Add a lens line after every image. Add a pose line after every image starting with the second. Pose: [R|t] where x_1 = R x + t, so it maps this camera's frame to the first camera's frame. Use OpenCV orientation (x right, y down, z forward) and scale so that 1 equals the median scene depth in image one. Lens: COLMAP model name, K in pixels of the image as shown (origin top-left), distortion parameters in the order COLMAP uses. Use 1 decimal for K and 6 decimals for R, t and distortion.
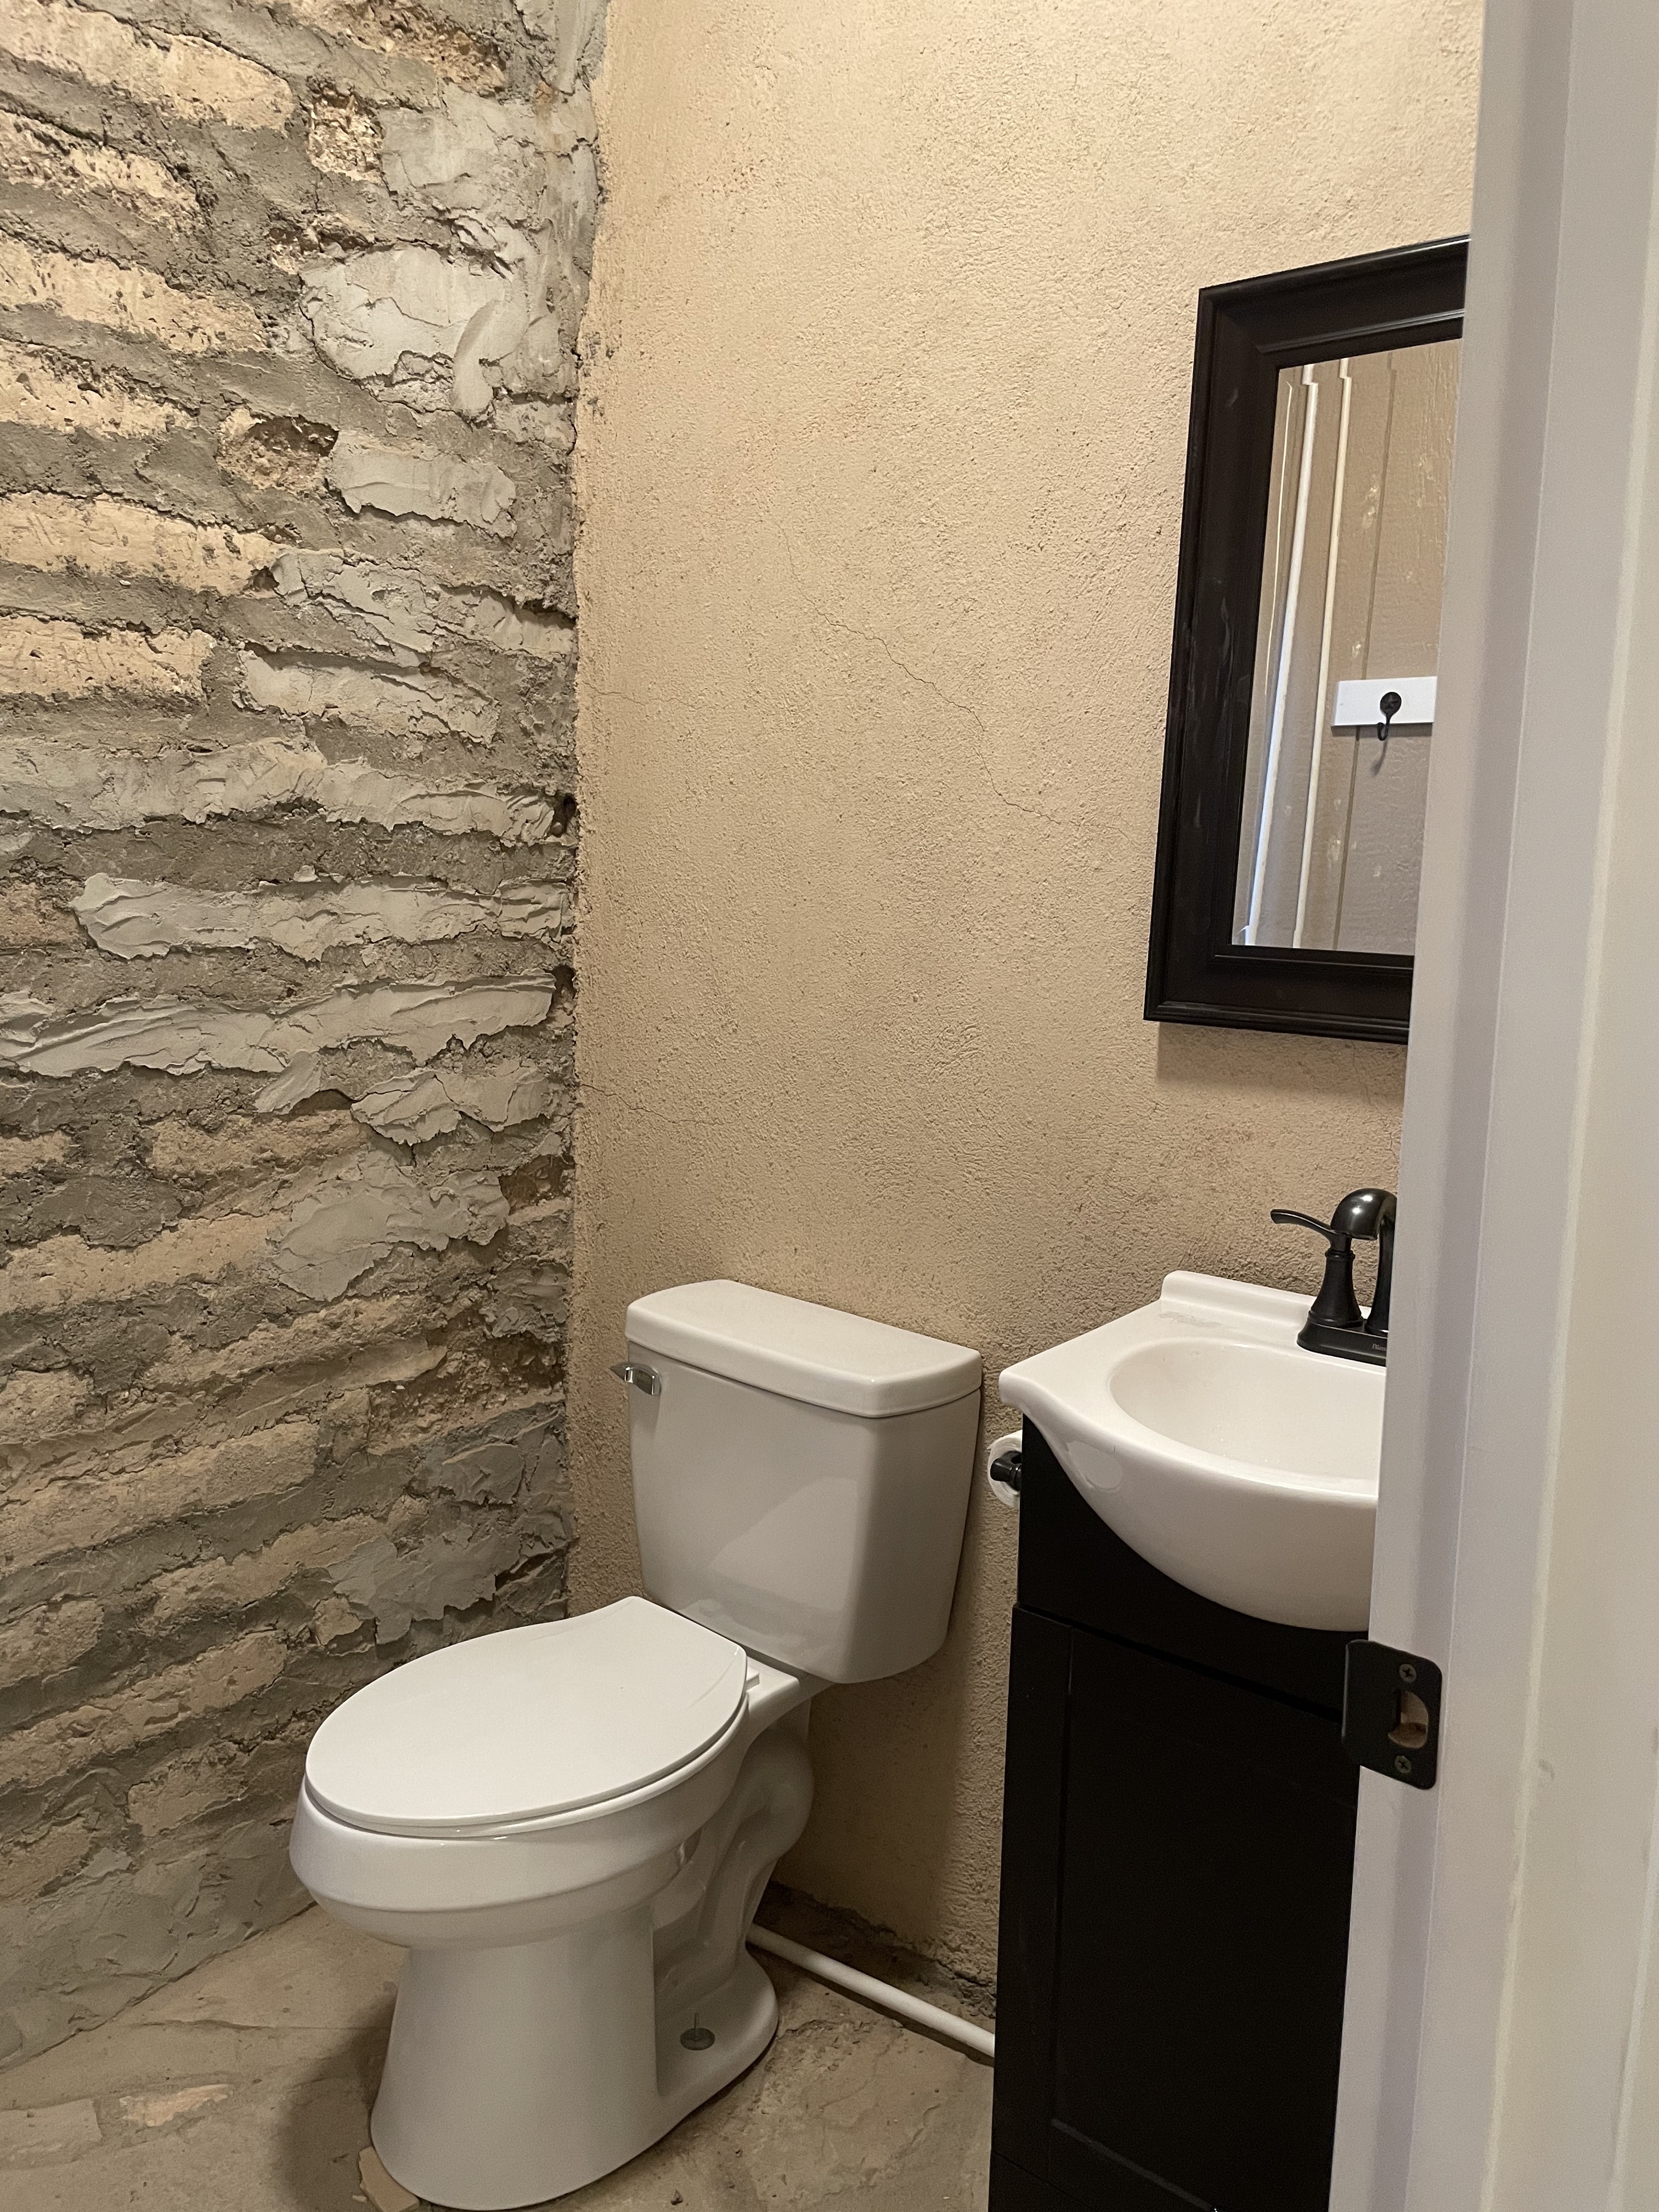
lens RADIAL K [[1717.3, 0, 837.7], [0, 1717.3, 1110.6], [0, 0, 1]] dist [0.036065, -0.020345]
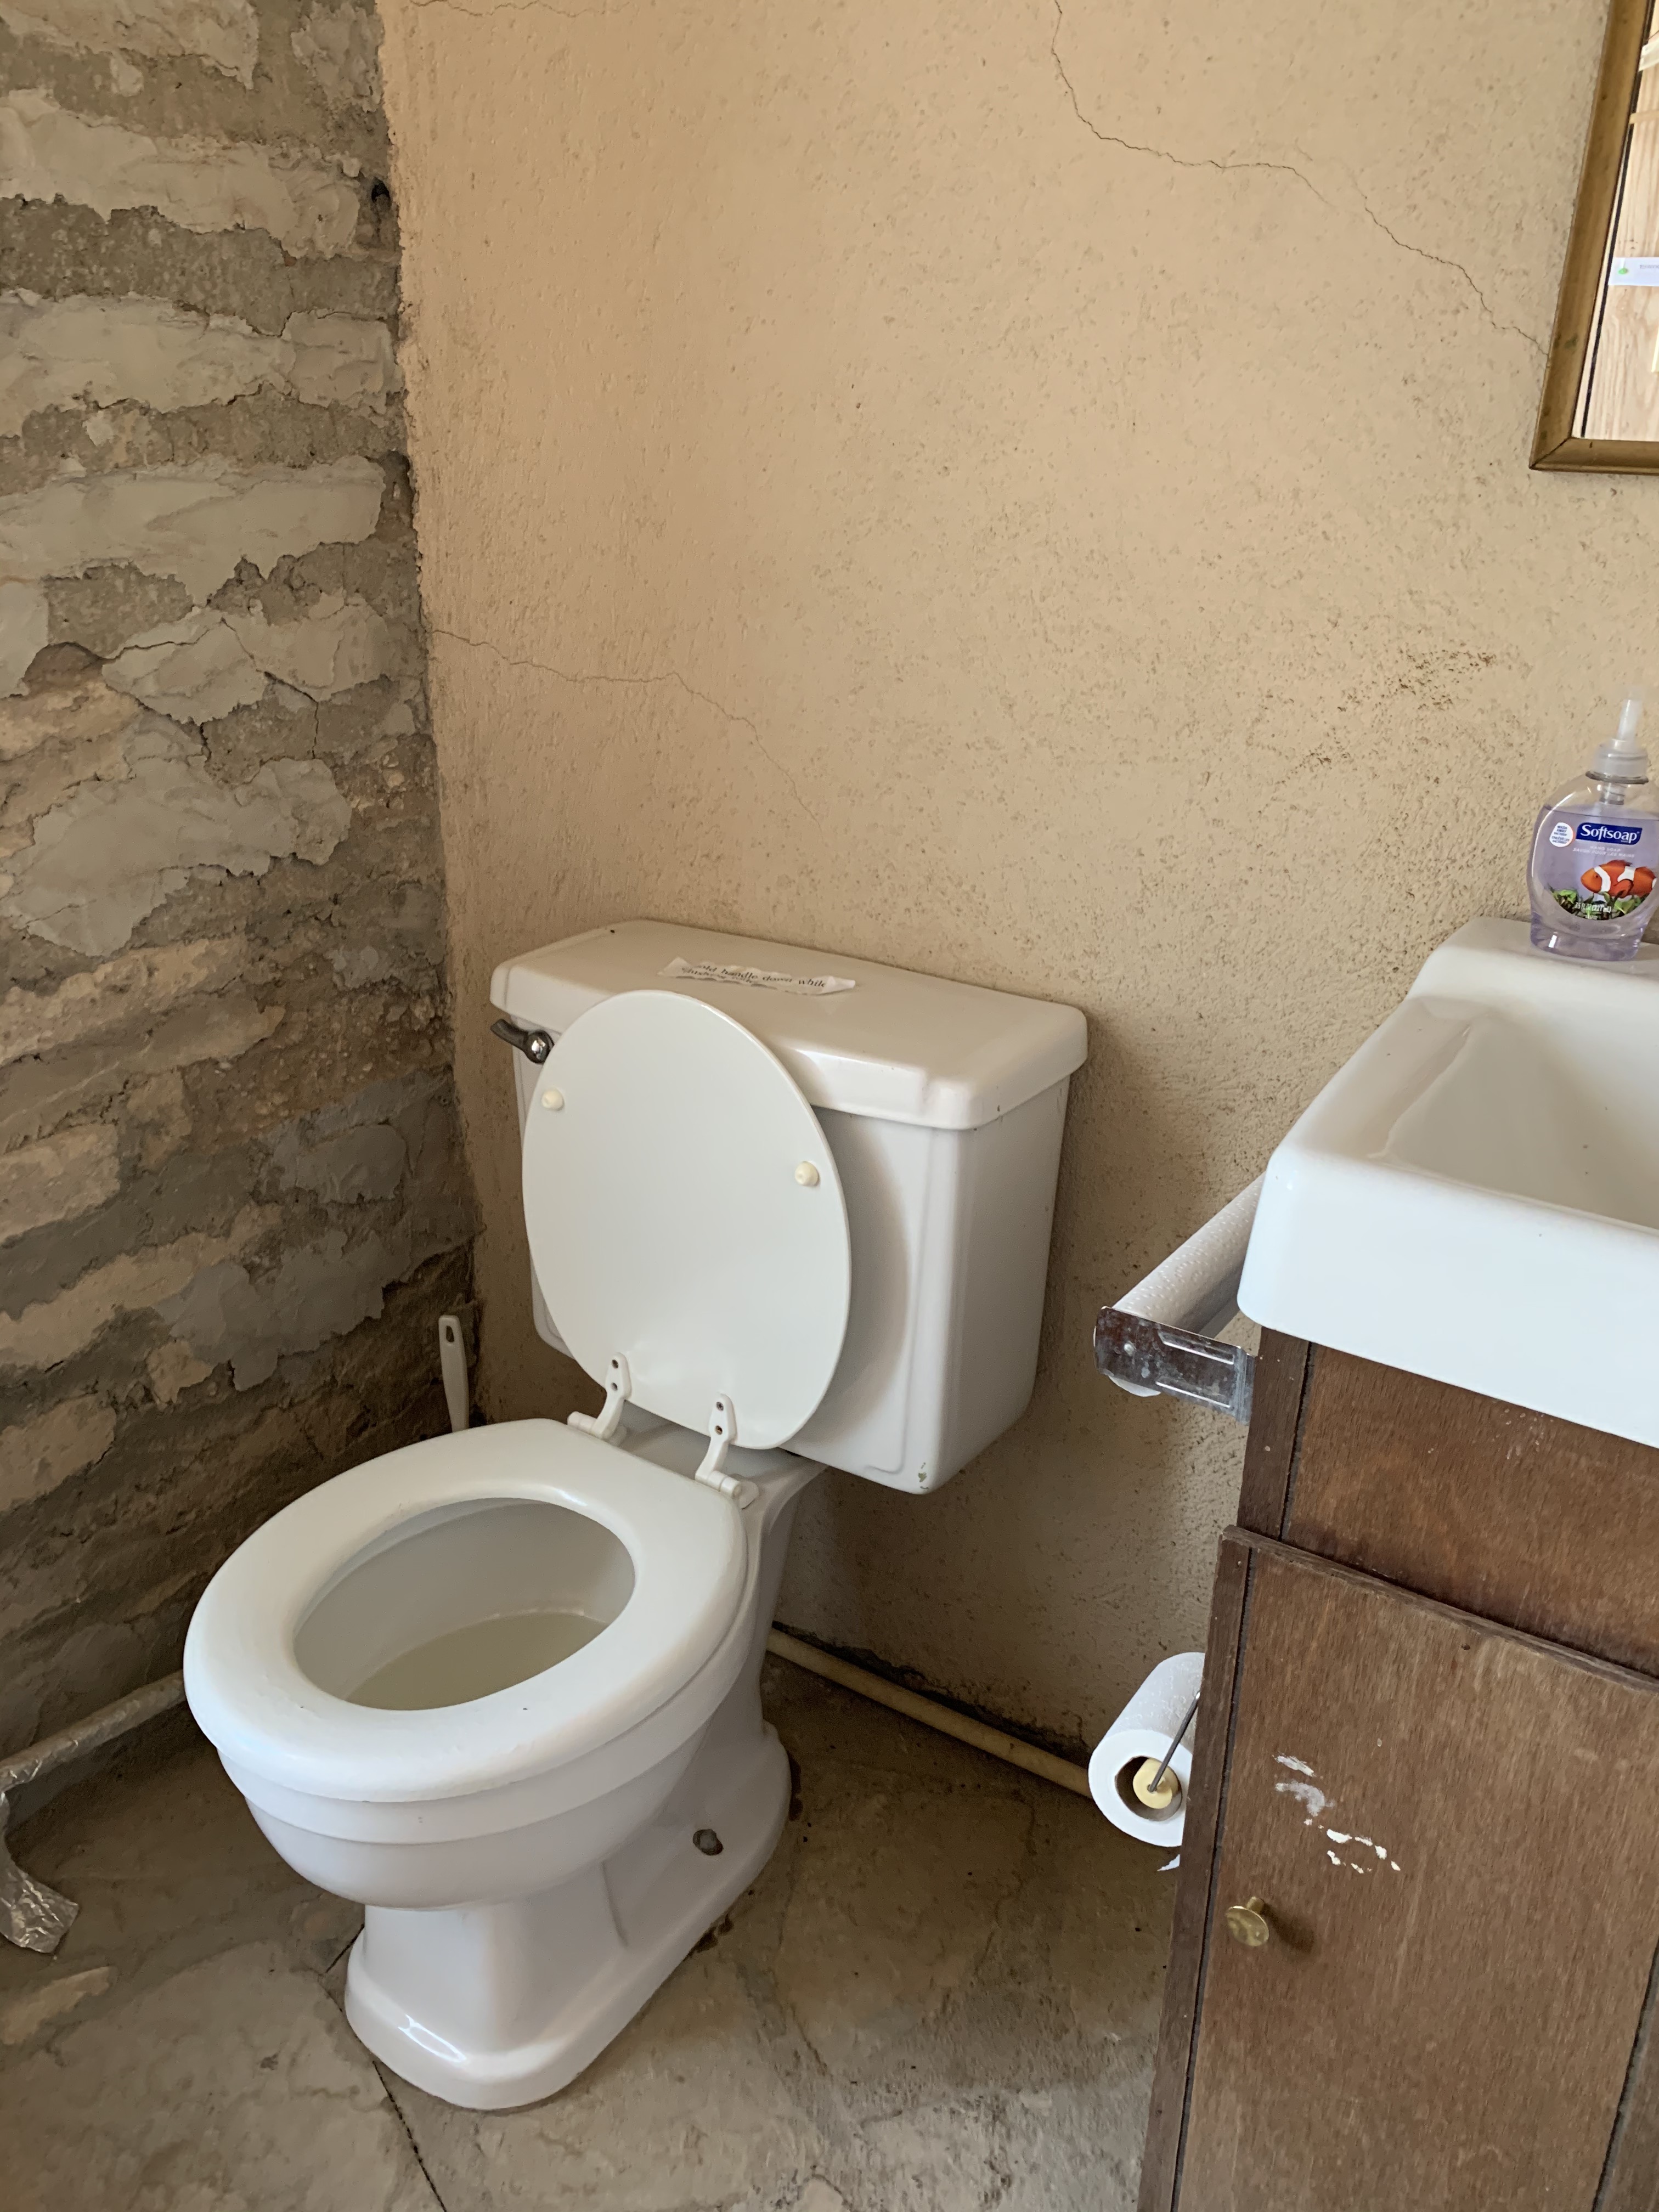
lens RADIAL K [[1737.3, 0, 815.7], [0, 1737.3, 1113.9], [0, 0, 1]] dist [0.000237, -0.018146]
pose [[0.996314, -0.054729, 0.066047, -0.055525], [0.037331, 0.969914, 0.240568, 0.012898], [-0.077226, -0.237216, 0.968383, 0.266745]]
